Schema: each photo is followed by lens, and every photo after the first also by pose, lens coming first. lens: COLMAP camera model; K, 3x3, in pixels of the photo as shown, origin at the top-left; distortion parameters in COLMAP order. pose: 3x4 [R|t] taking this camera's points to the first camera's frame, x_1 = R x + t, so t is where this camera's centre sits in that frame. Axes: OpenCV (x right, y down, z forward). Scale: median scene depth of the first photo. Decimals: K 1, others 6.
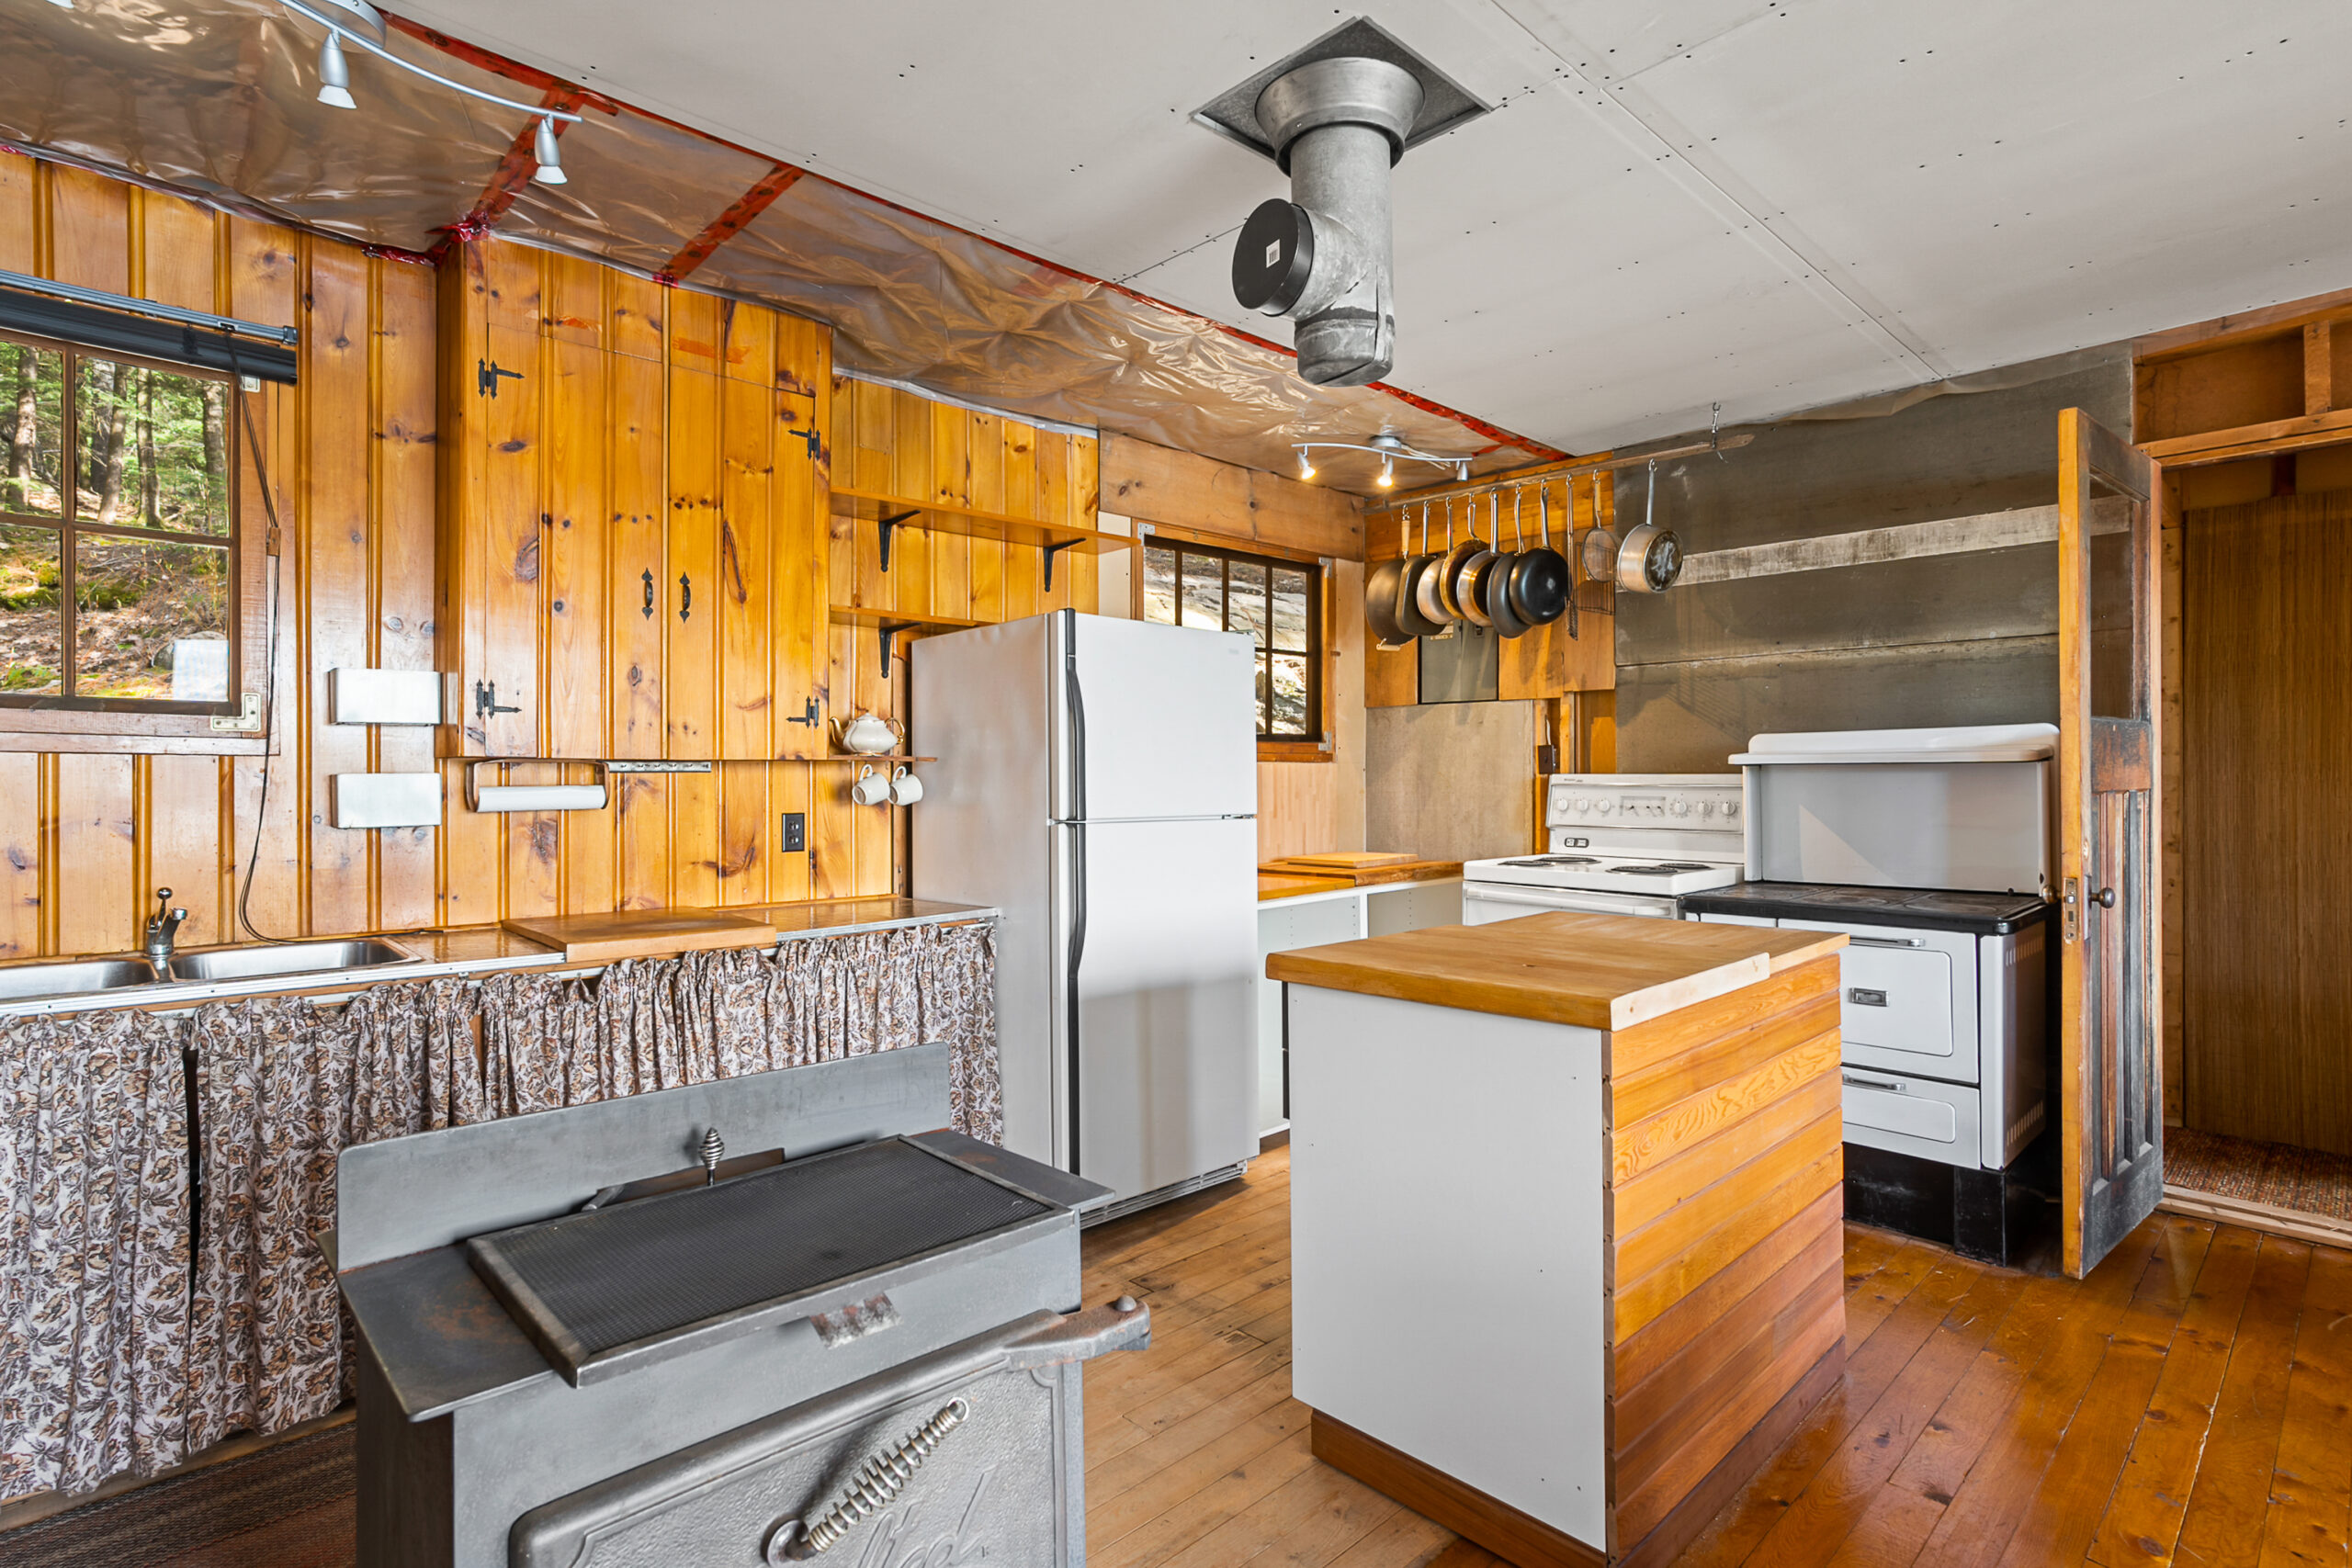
lens RADIAL K [[1152.9, 0, 1173.1], [0, 1152.9, 772.3], [0, 0, 1]] dist [-0.038618, 0.024088]
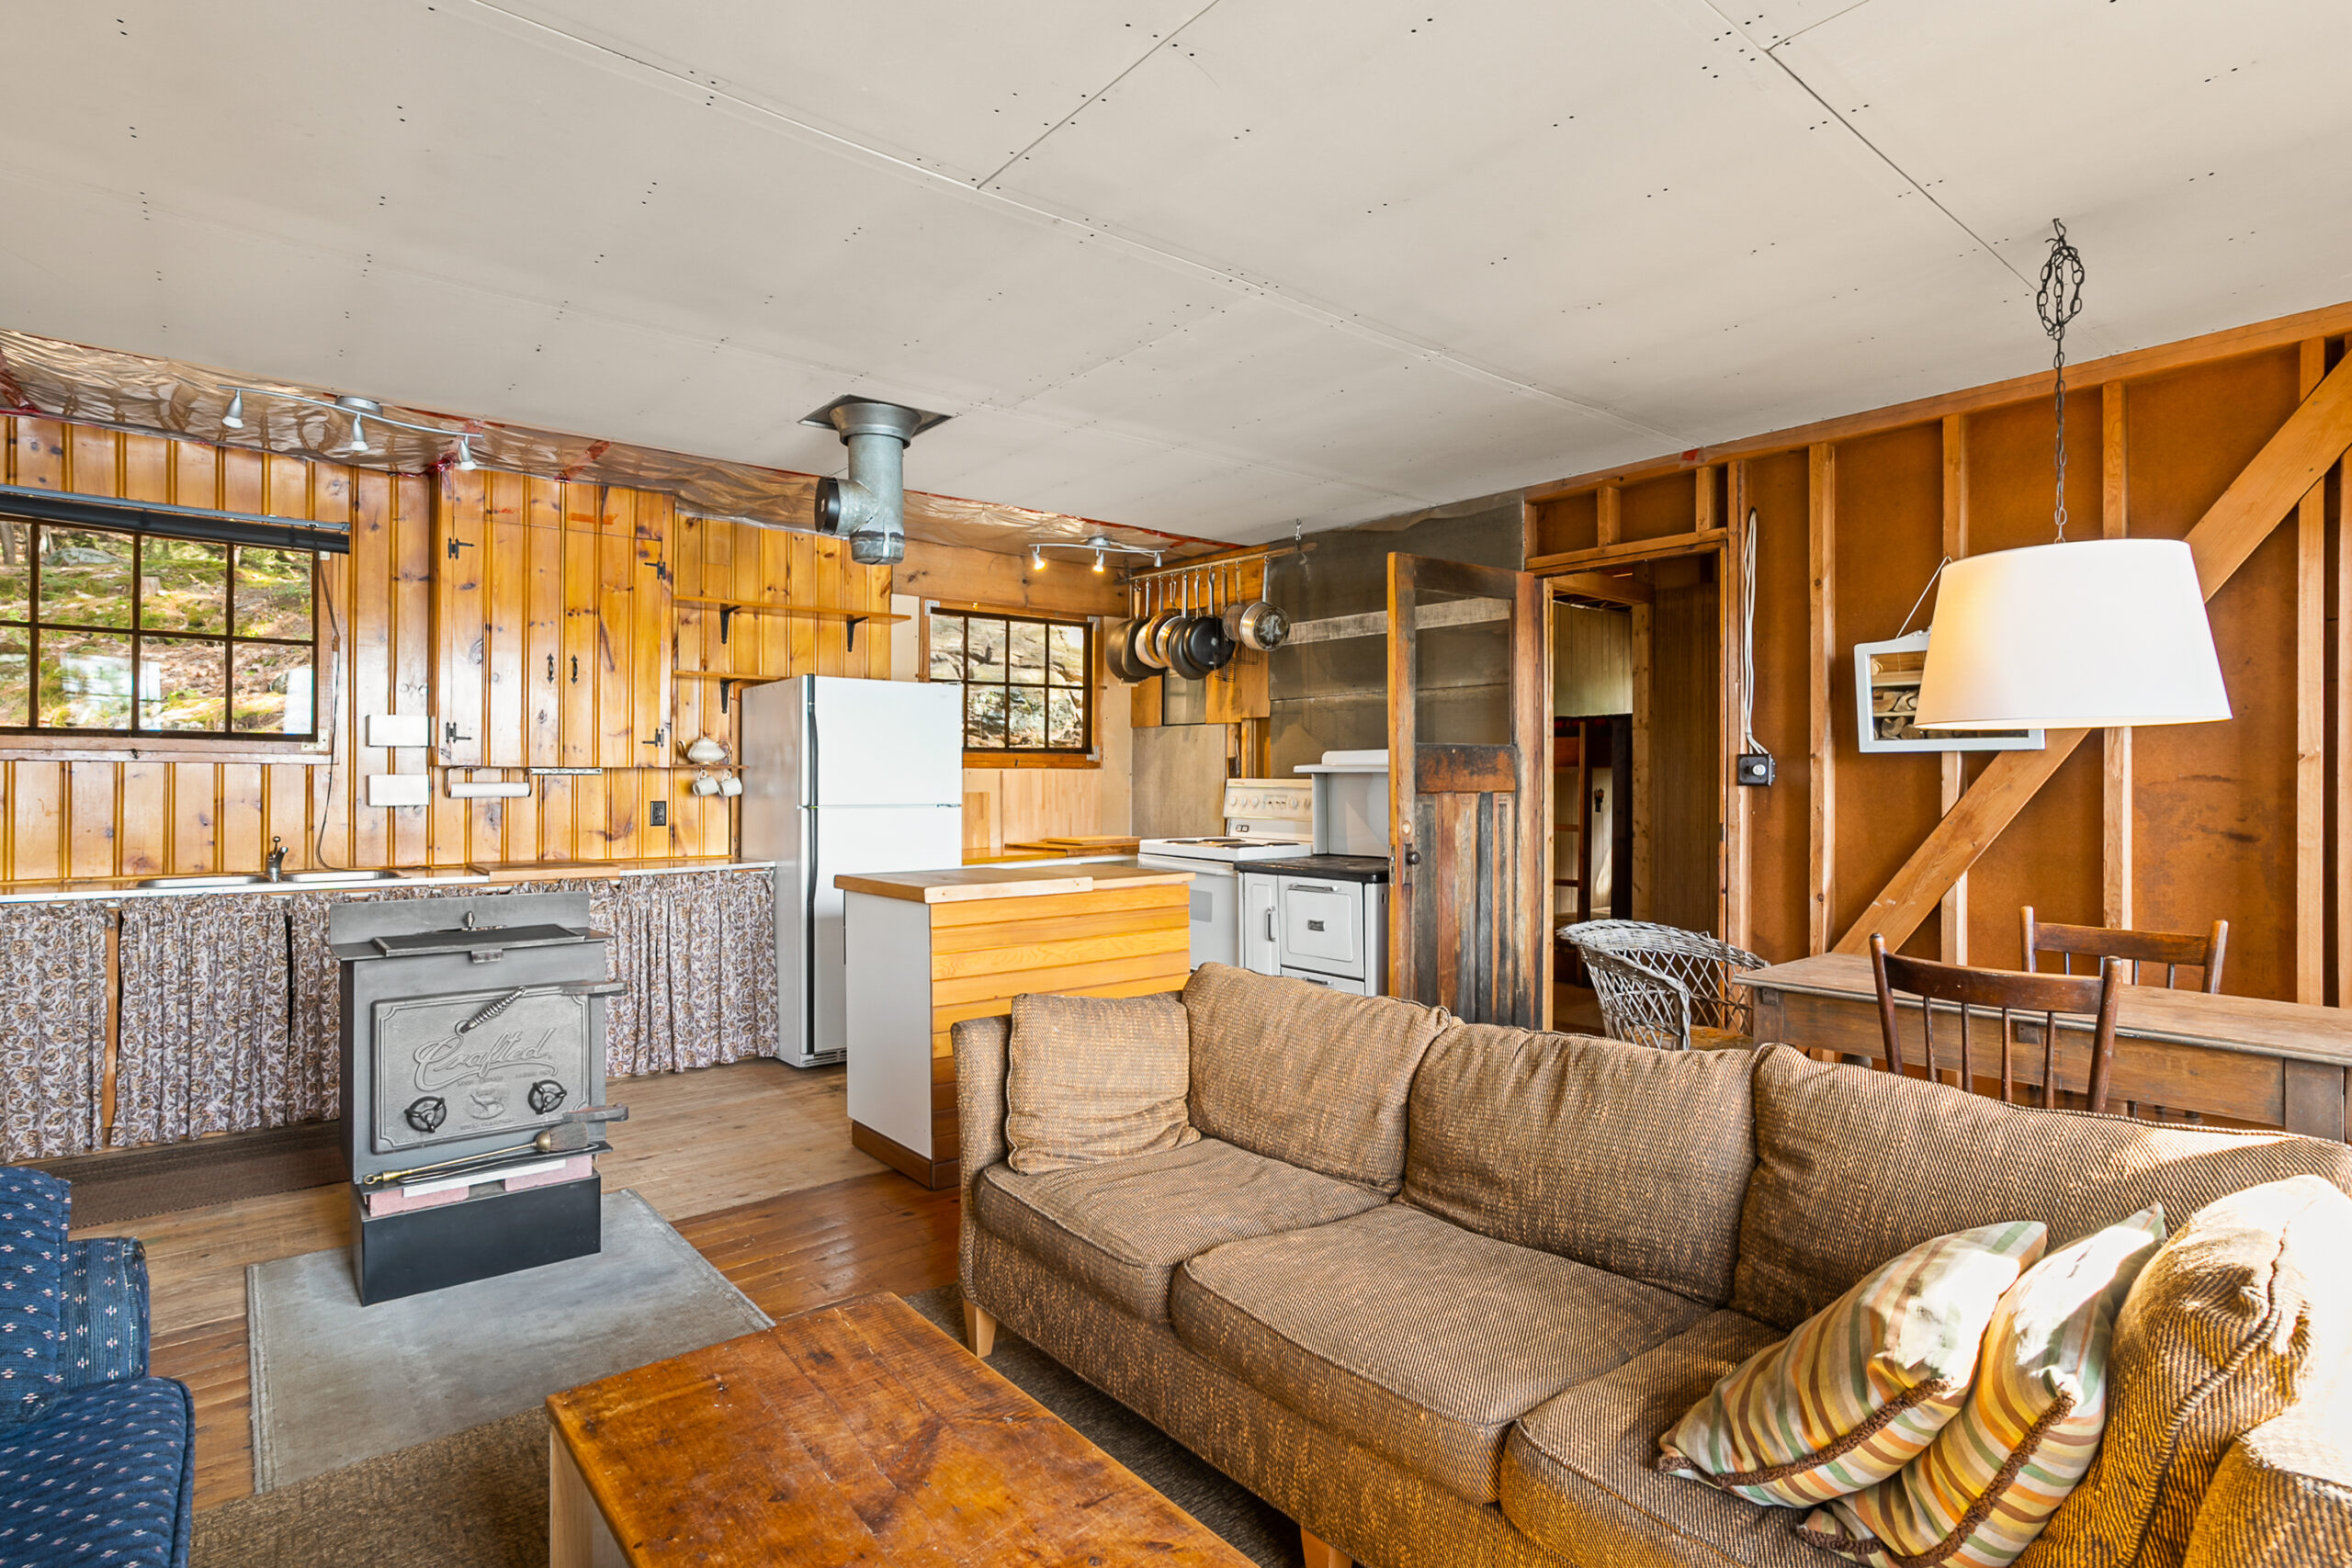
lens RADIAL K [[1166.2, 0, 1170.5], [0, 1166.2, 770.6], [0, 0, 1]] dist [-0.049276, 0.035500]
pose [[0.997819, 0.004576, -0.065848, 0.418782], [-0.004759, 0.999985, -0.002621, -0.004599], [0.065835, 0.002929, 0.997826, -0.468440]]
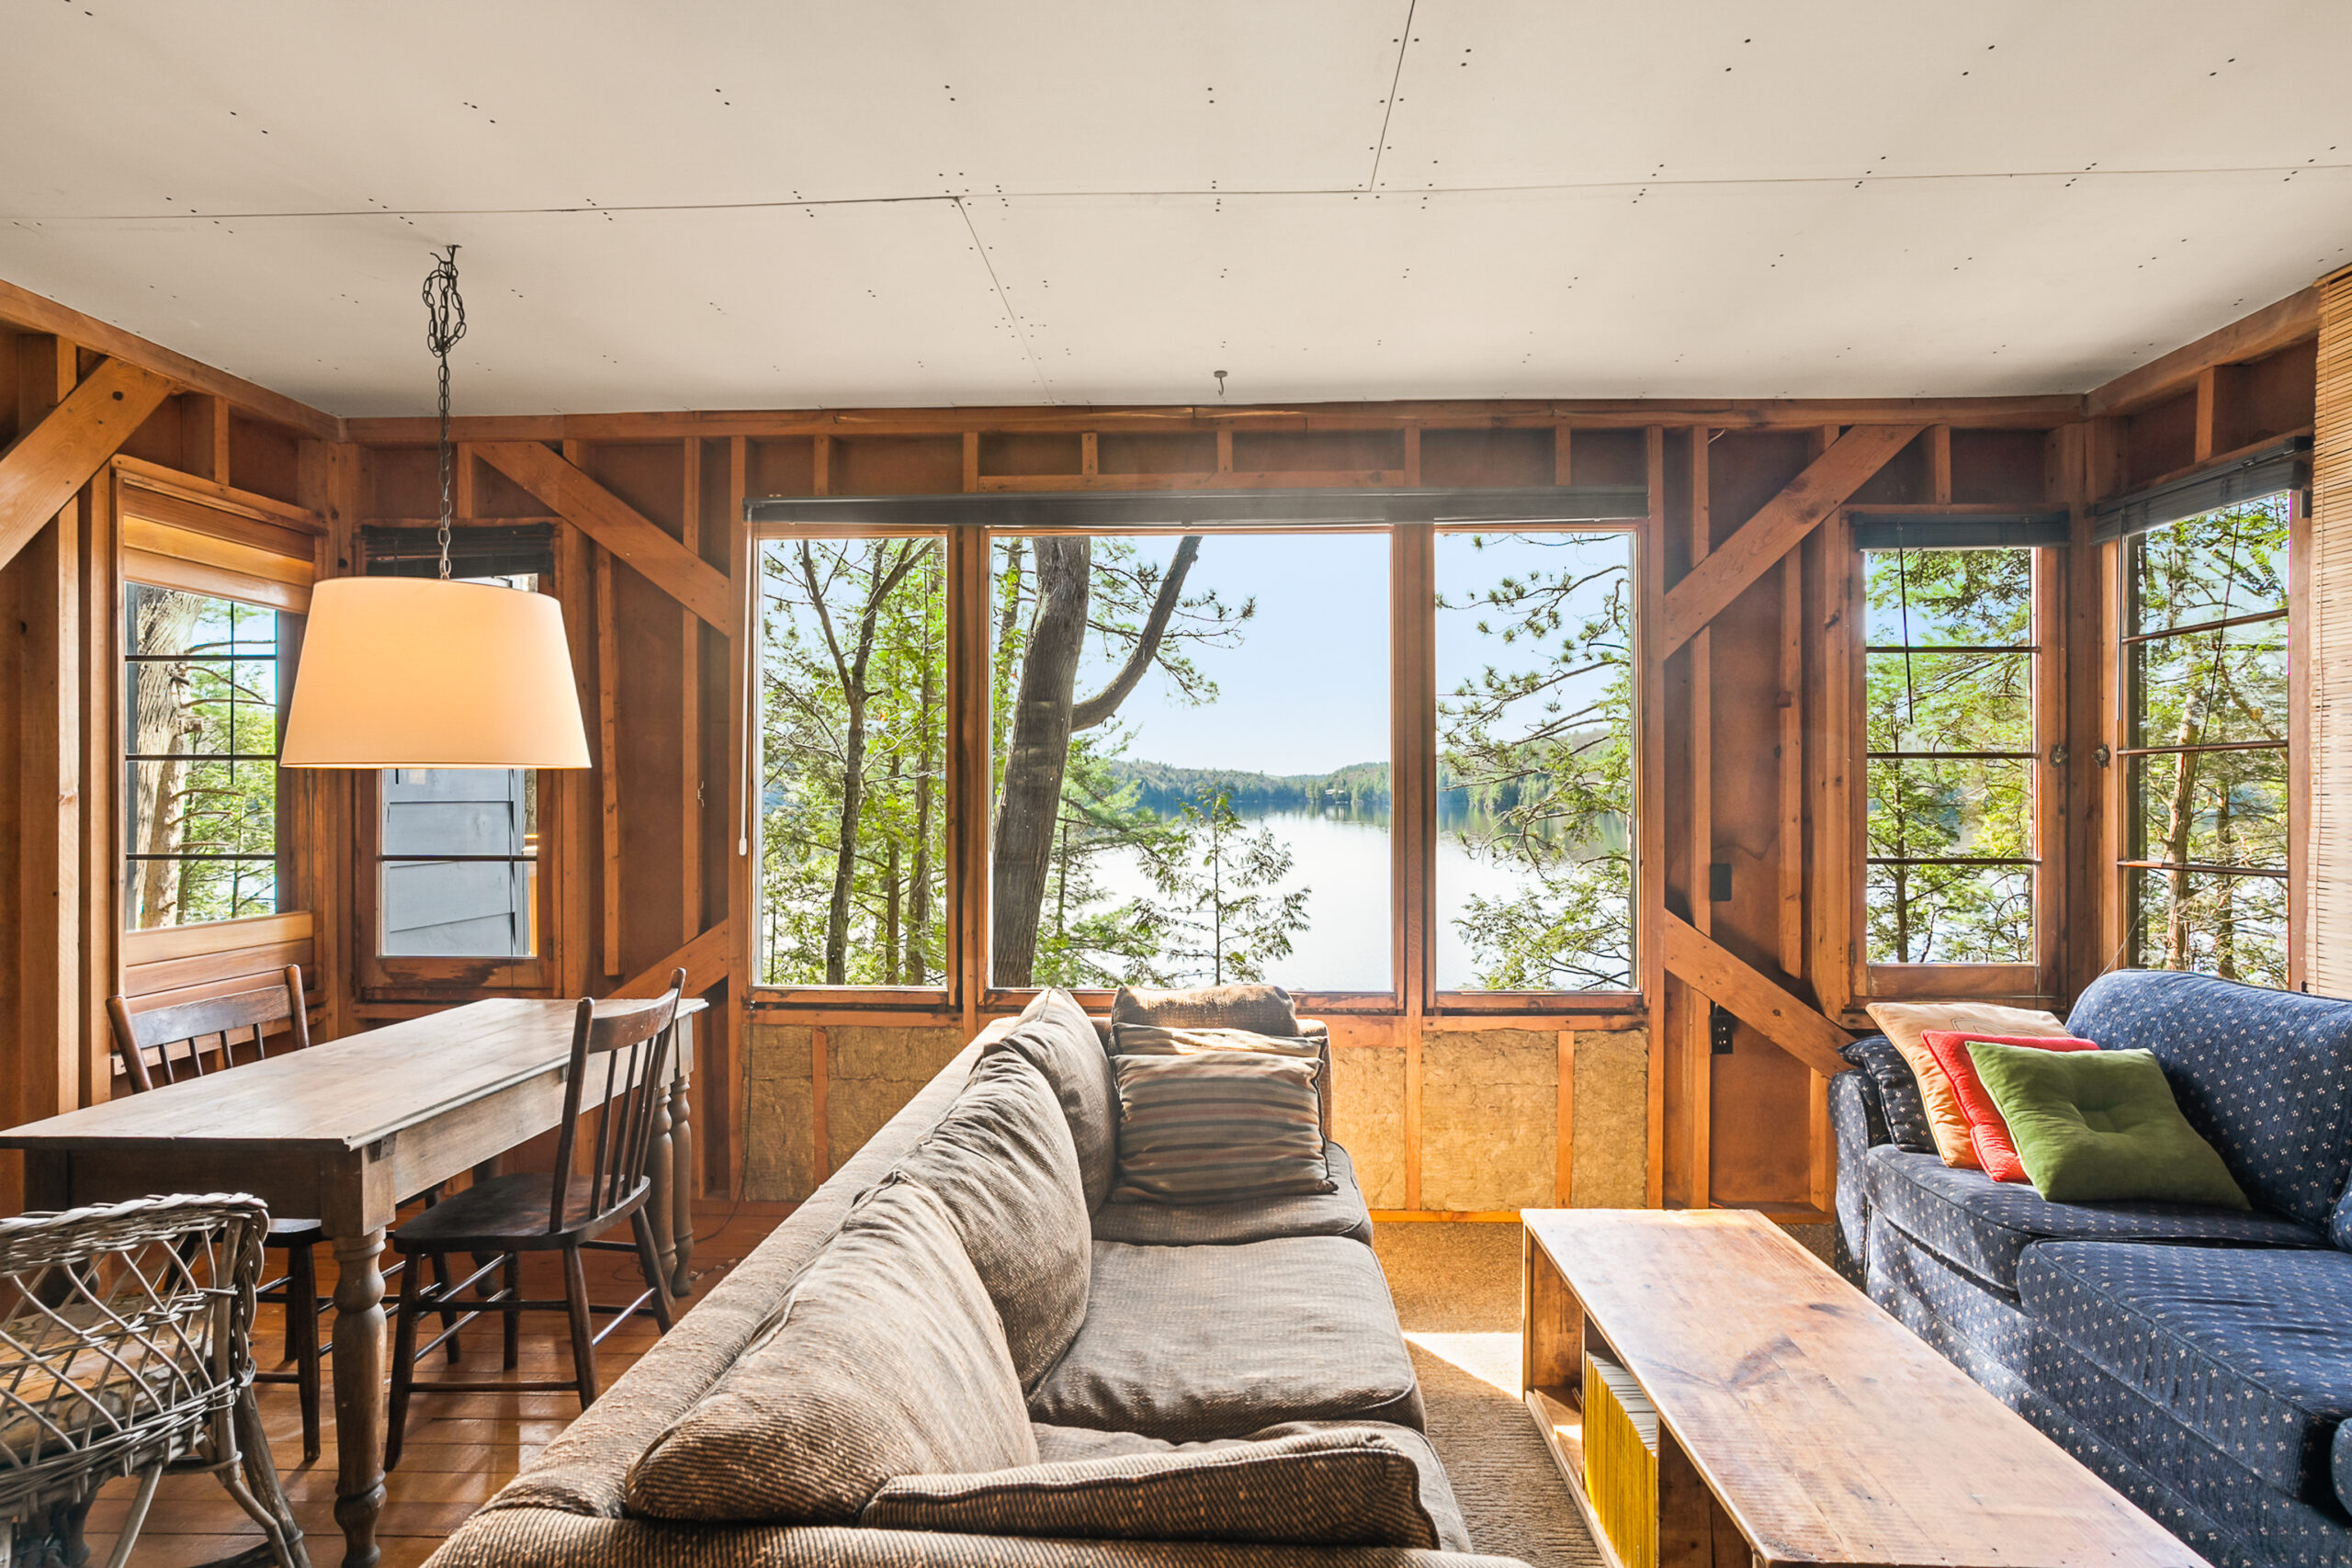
lens RADIAL K [[1133.6, 0, 1176.0], [0, 1133.6, 784.0], [0, 0, 1]] dist [-0.048326, 0.033801]
pose [[-0.704879, 0.011512, 0.709234, 0.158716], [0.004452, 0.999920, -0.011806, -0.017985], [-0.709313, -0.005165, -0.704874, 0.396564]]
